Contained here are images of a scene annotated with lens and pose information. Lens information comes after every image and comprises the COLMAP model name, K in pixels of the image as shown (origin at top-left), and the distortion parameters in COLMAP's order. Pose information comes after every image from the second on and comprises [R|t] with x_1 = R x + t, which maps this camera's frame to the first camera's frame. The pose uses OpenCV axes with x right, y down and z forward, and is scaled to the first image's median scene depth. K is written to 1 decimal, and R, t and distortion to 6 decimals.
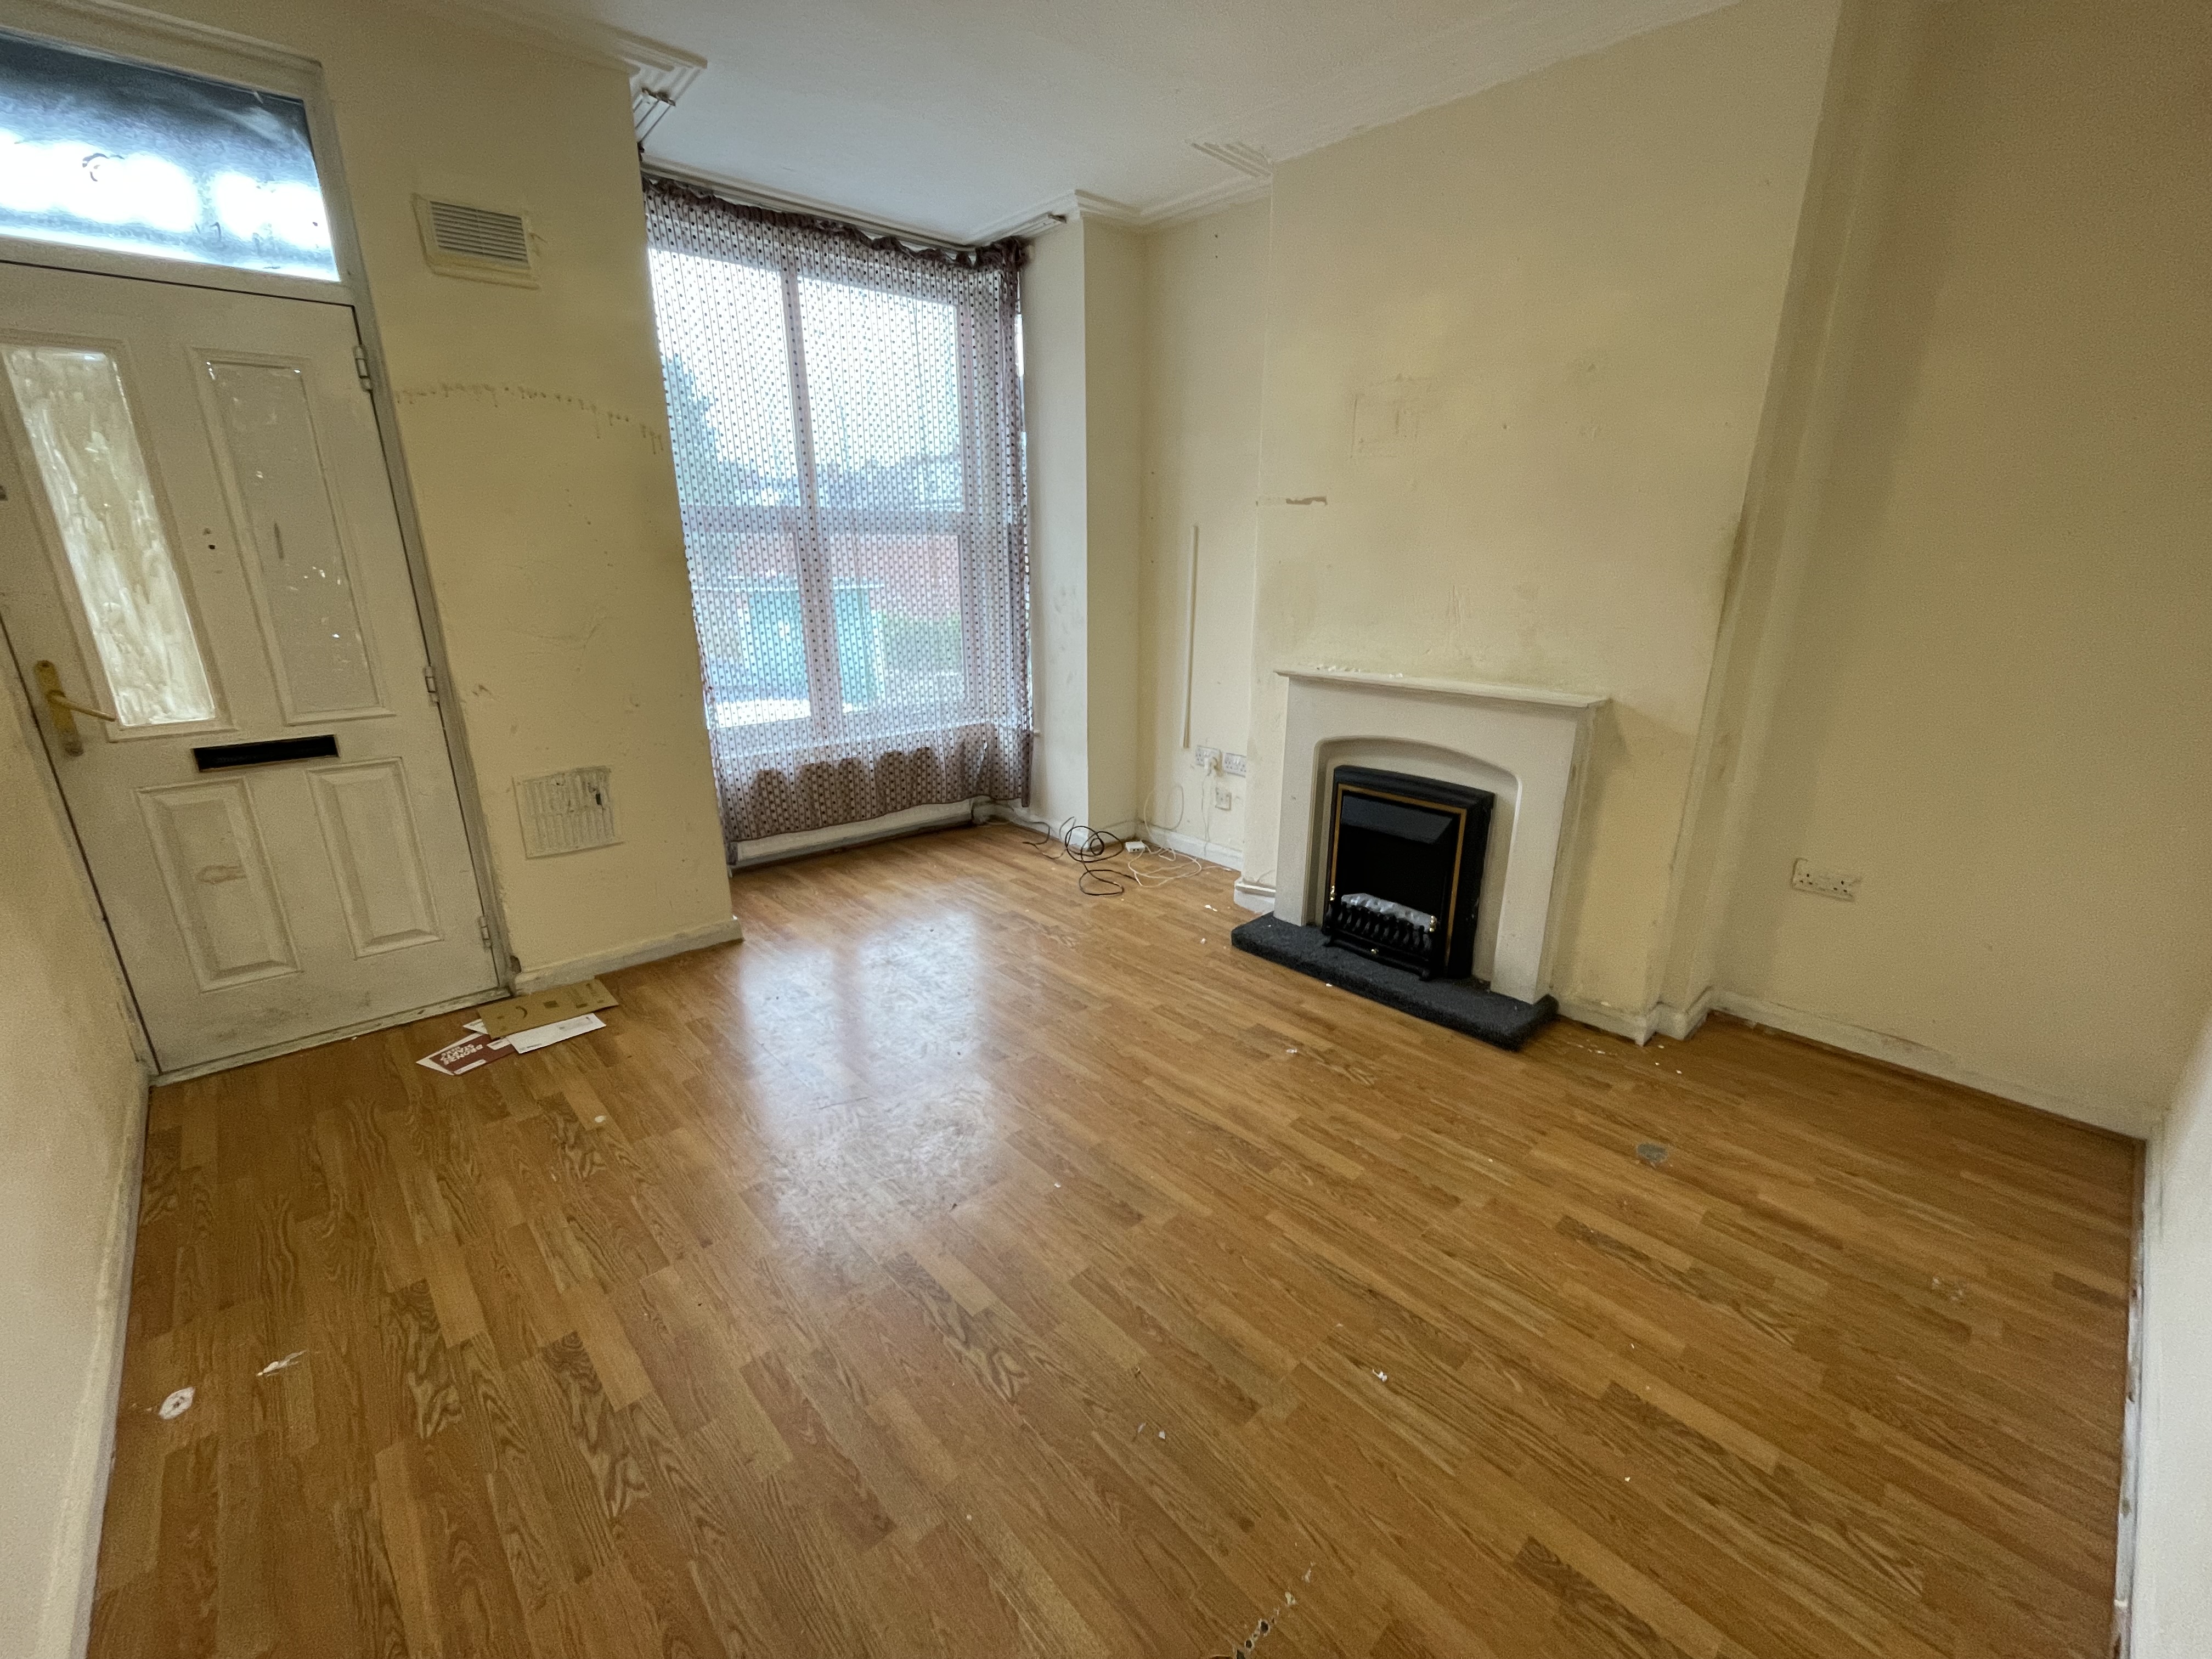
lens RADIAL K [[909.5, 0, 1107.1], [0, 909.5, 834.9], [0, 0, 1]] dist [-0.001451, -0.000206]
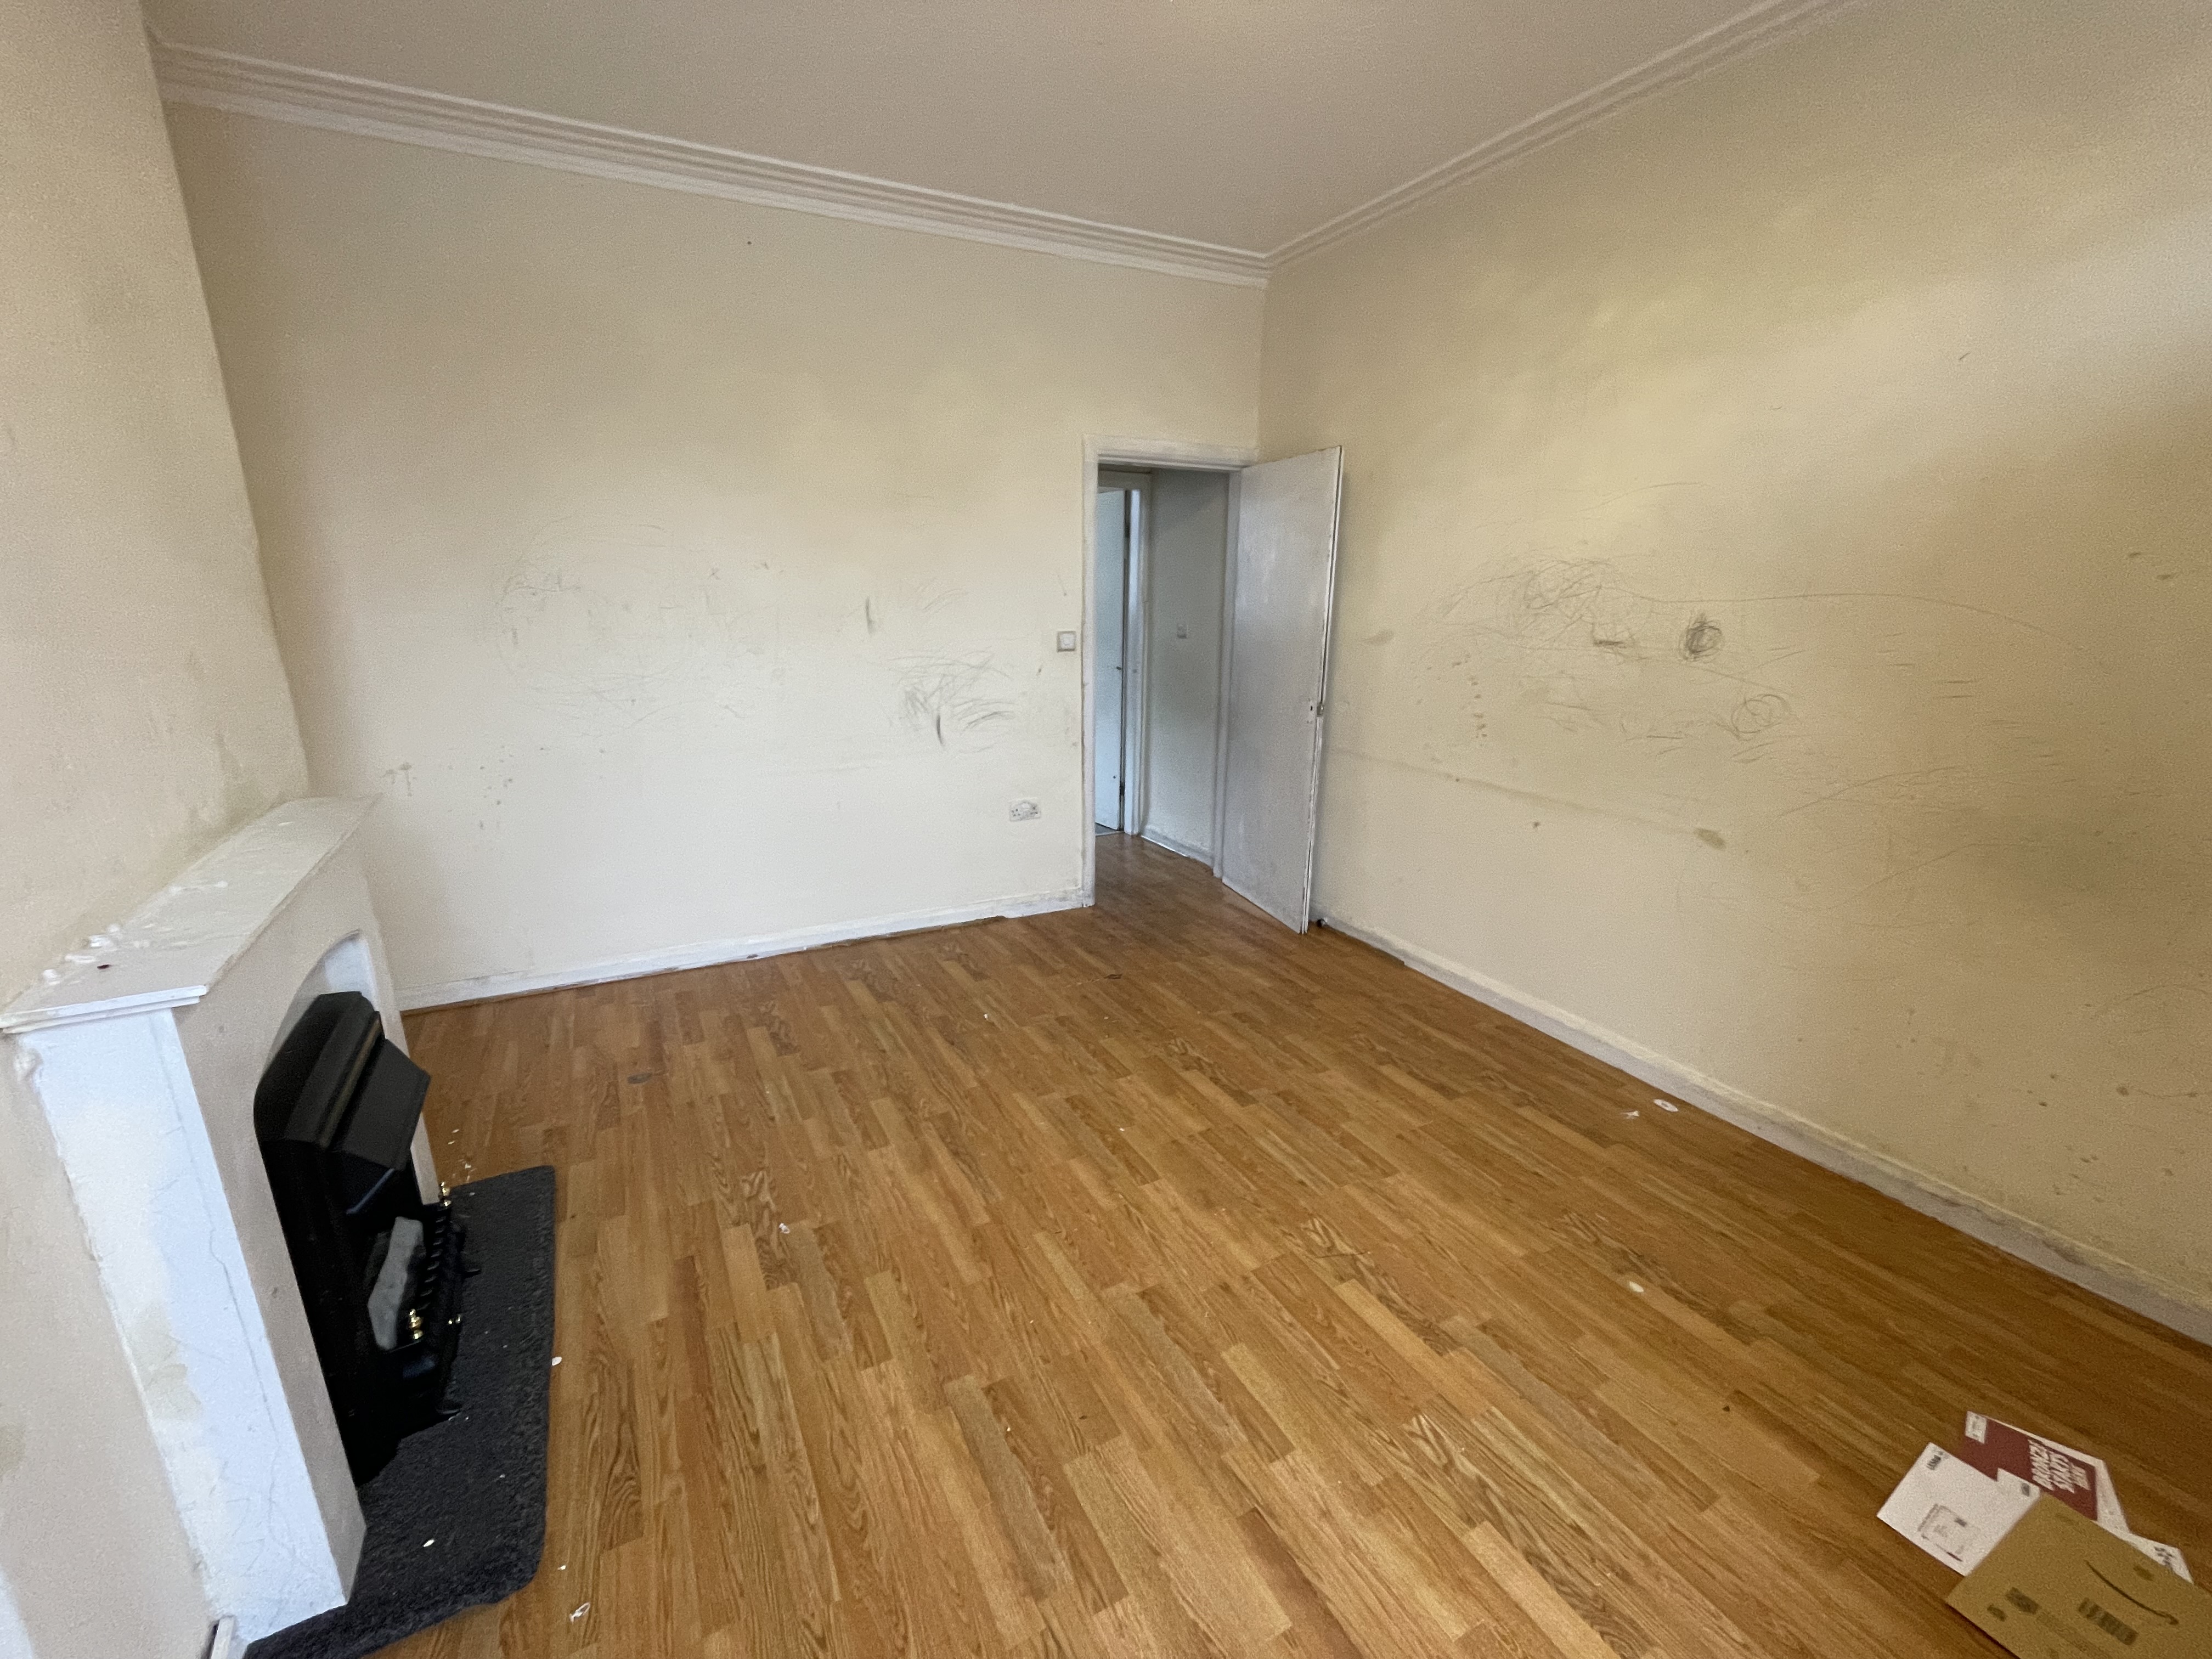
lens RADIAL K [[909.5, 0, 1105.7], [0, 909.5, 833.2], [0, 0, 1]] dist [-0.001451, -0.000206]
pose [[-0.968361, -0.077355, 0.237263, -0.284045], [0.063072, 0.844017, 0.532595, -0.569645], [-0.241453, 0.530709, -0.812434, 1.757118]]
